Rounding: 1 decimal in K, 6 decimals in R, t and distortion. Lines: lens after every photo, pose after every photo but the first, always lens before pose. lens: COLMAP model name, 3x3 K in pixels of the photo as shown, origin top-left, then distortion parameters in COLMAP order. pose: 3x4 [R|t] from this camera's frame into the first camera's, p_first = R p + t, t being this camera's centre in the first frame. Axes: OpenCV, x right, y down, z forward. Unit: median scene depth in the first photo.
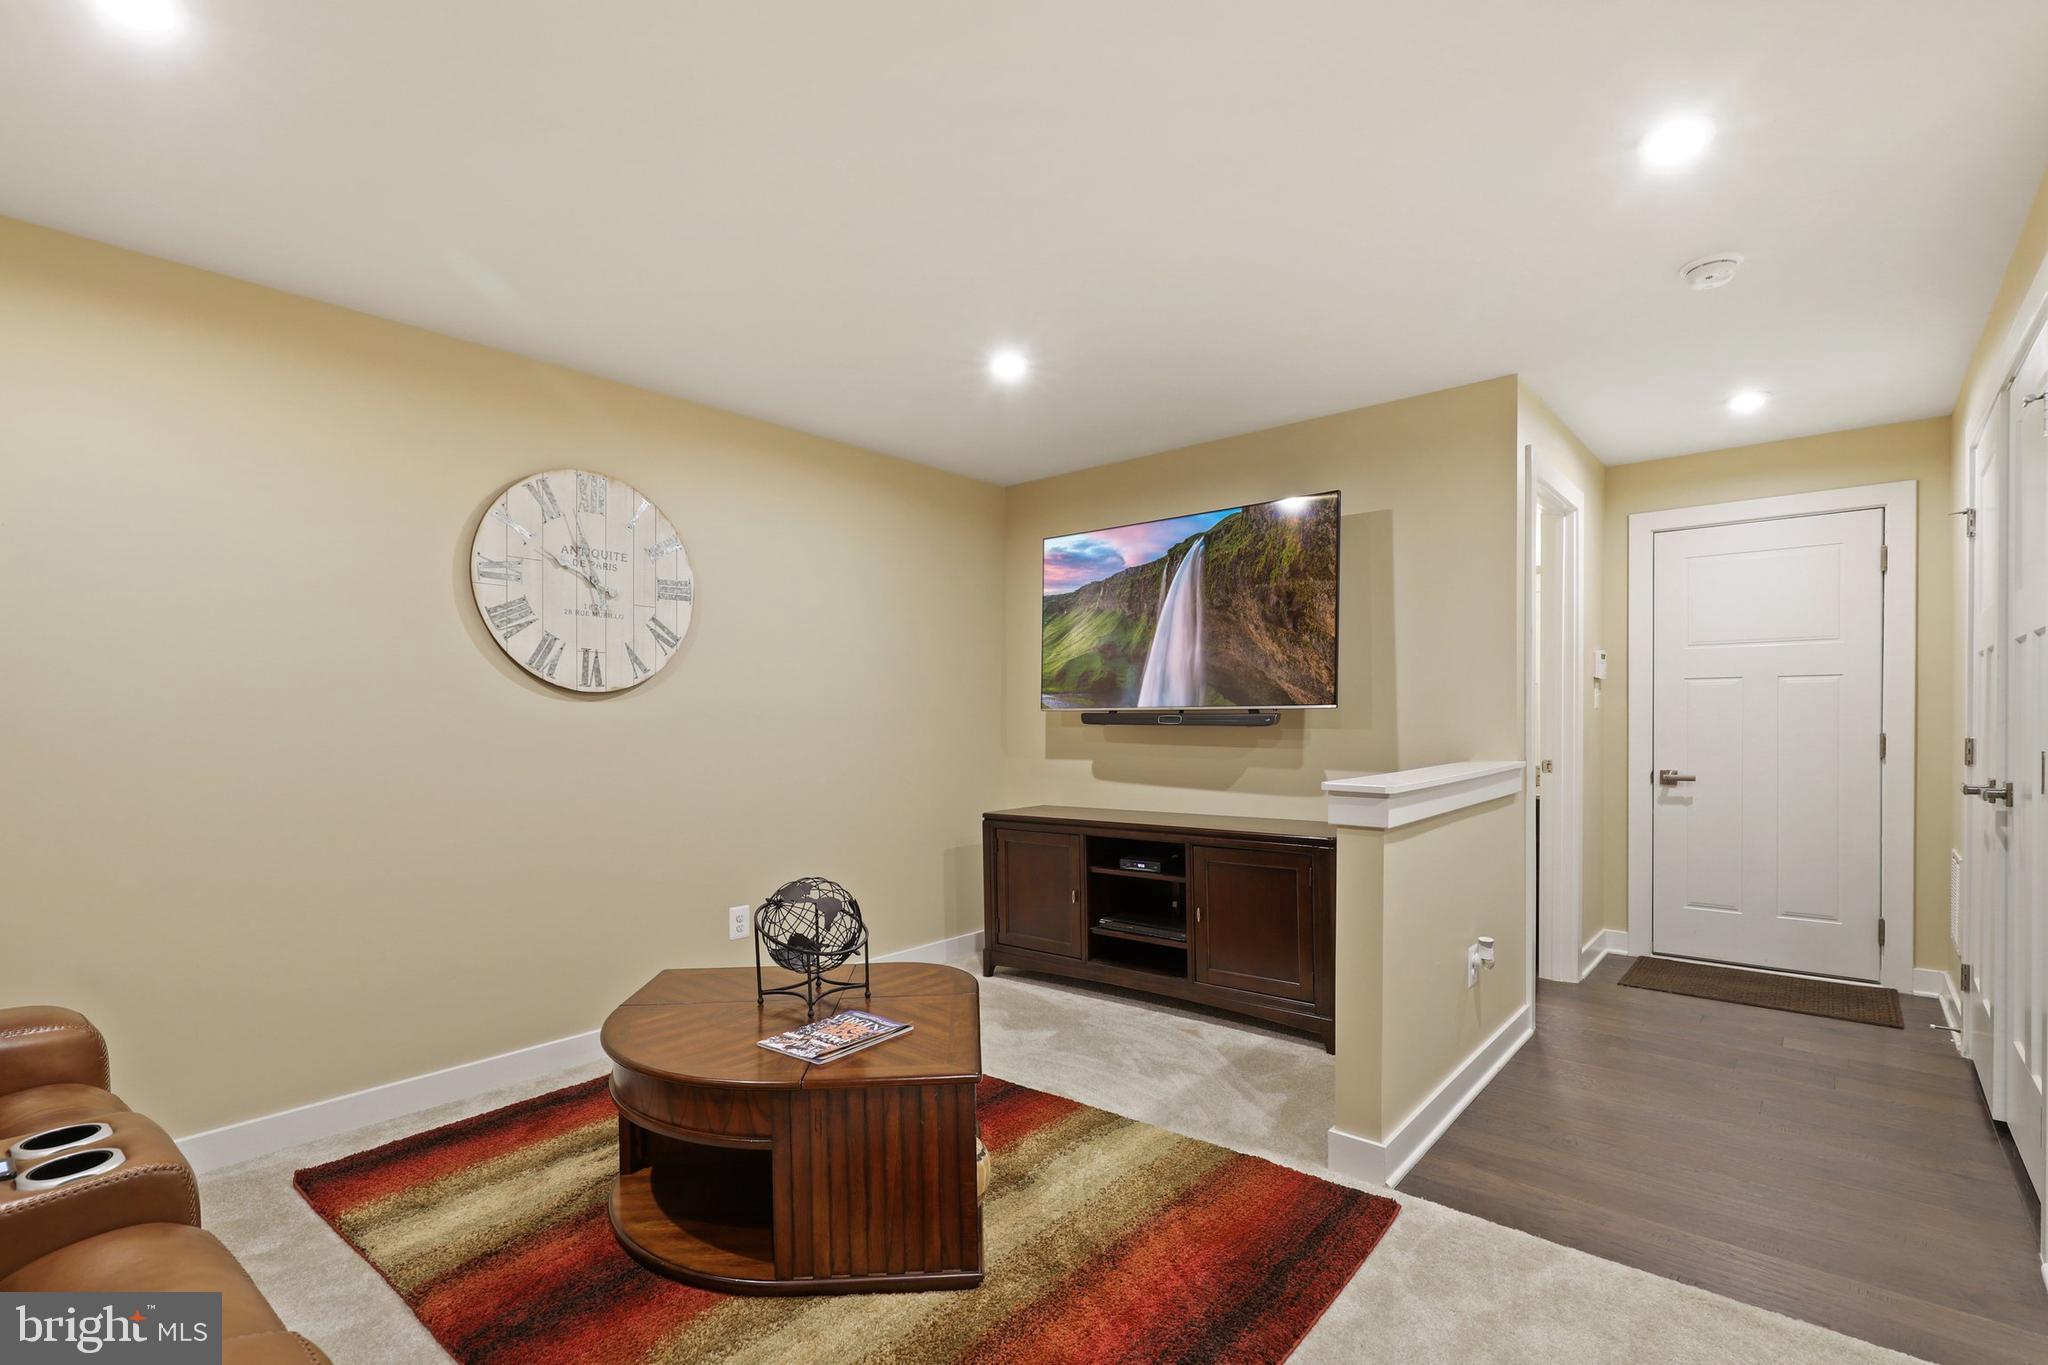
lens RADIAL K [[917.1, 0, 1011.0], [0, 917.1, 729.5], [0, 0, 1]] dist [0.000909, -0.000987]
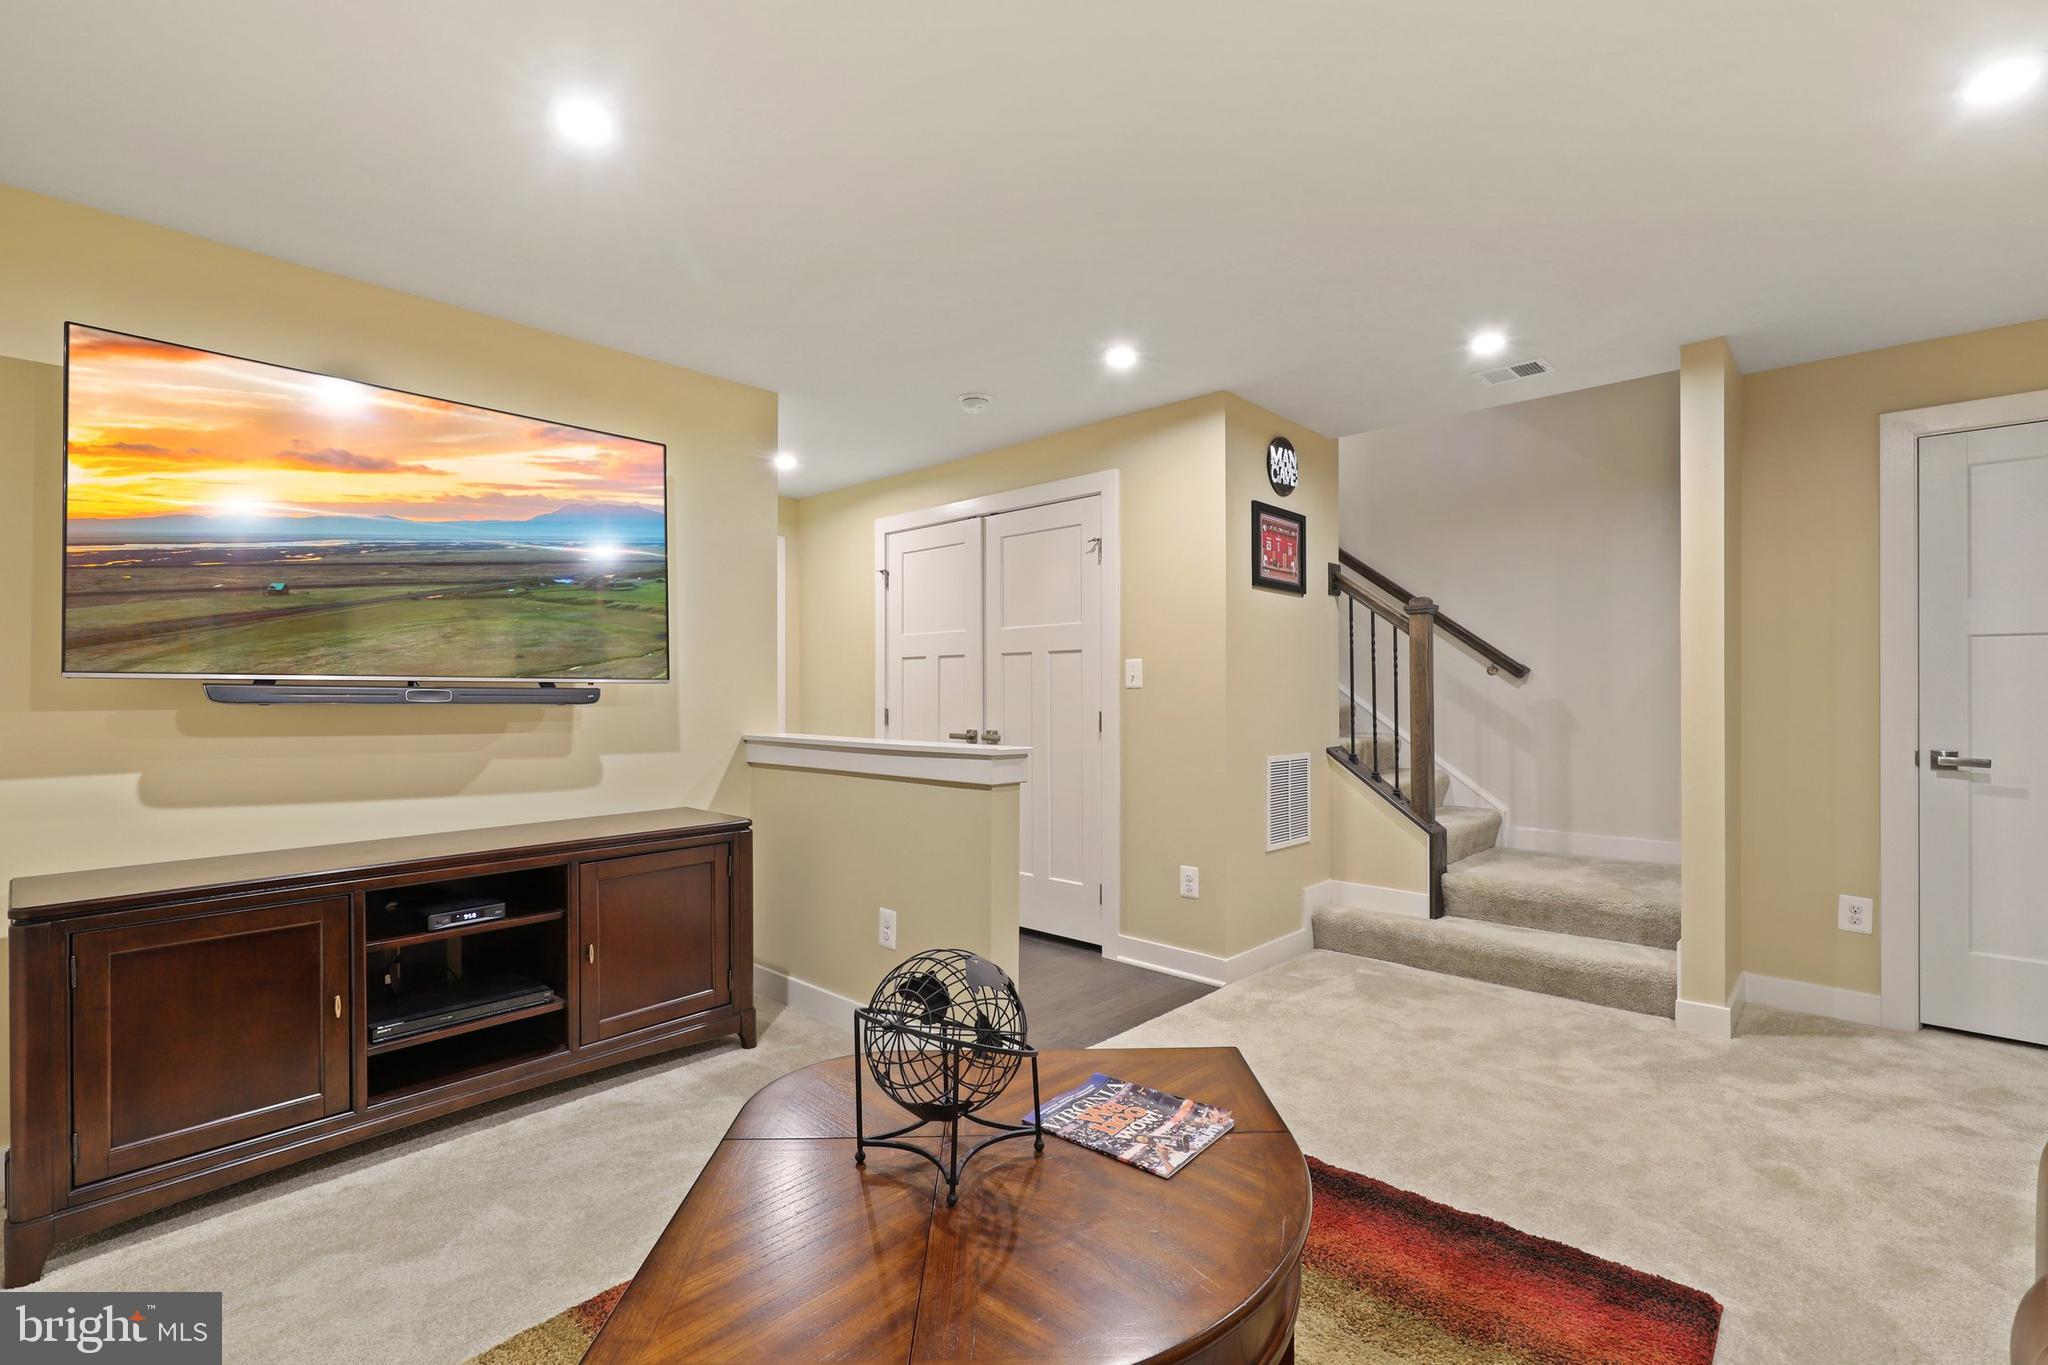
lens RADIAL K [[917.1, 0, 1029.3], [0, 917.1, 687.9], [0, 0, 1]] dist [0.000909, -0.000987]
pose [[0.035954, 0.016050, 0.999225, -0.566927], [0.008813, 0.999827, -0.016377, -0.001765], [-0.999315, 0.009395, 0.035807, 0.637831]]
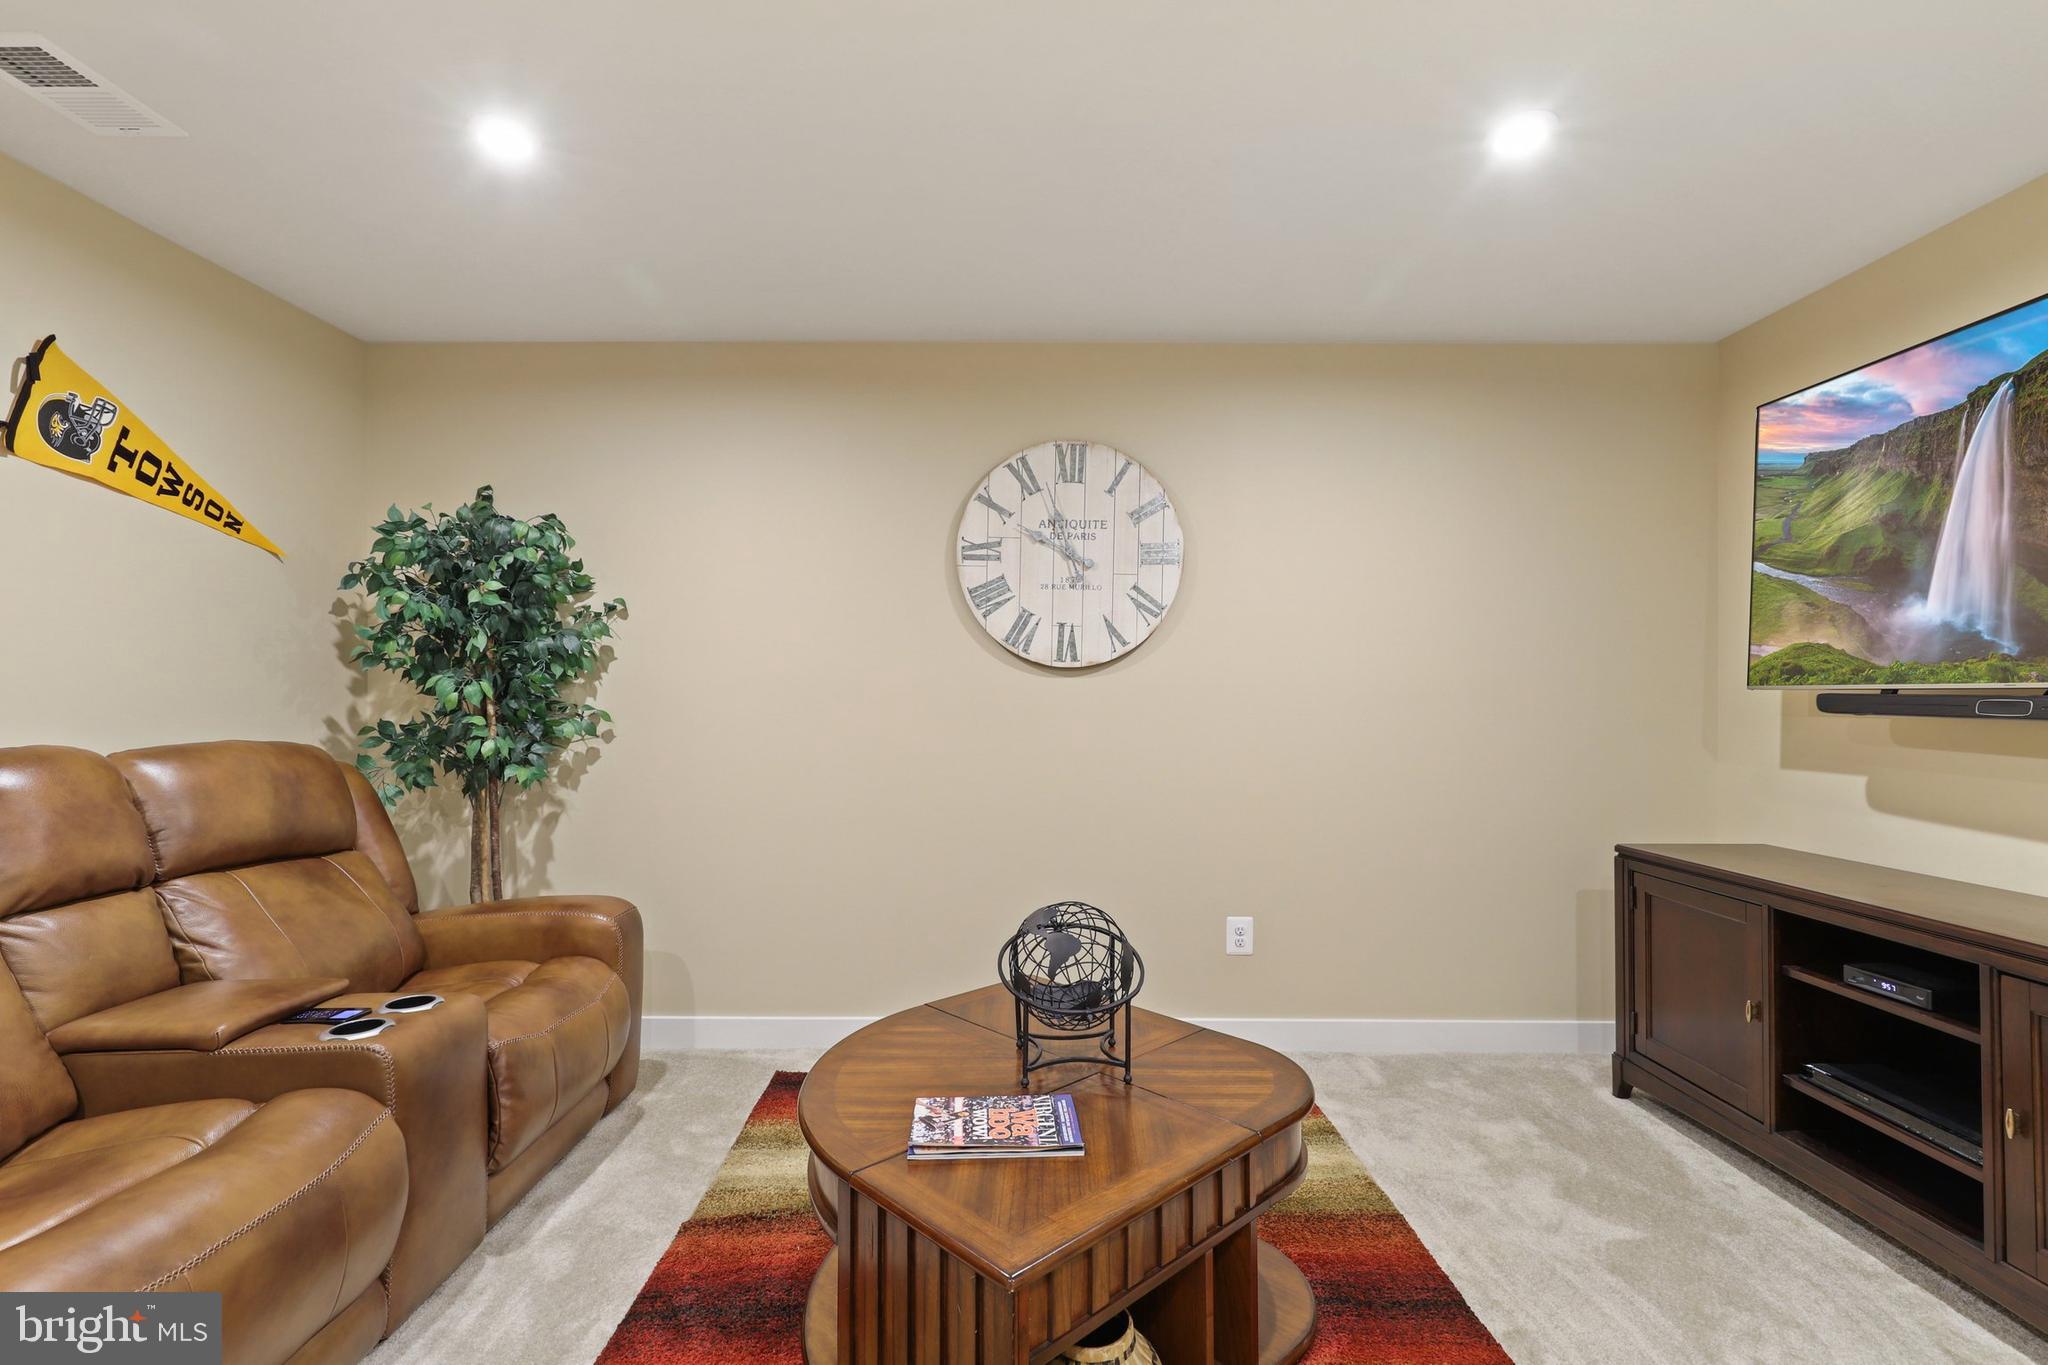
lens RADIAL K [[917.1, 0, 1028.2], [0, 917.1, 689.9], [0, 0, 1]] dist [0.000909, -0.000987]
pose [[0.658331, 0.006356, -0.752701, 0.235466], [-0.017286, 0.999828, -0.006677, -0.009460], [0.752530, 0.017407, 0.658328, 0.317967]]
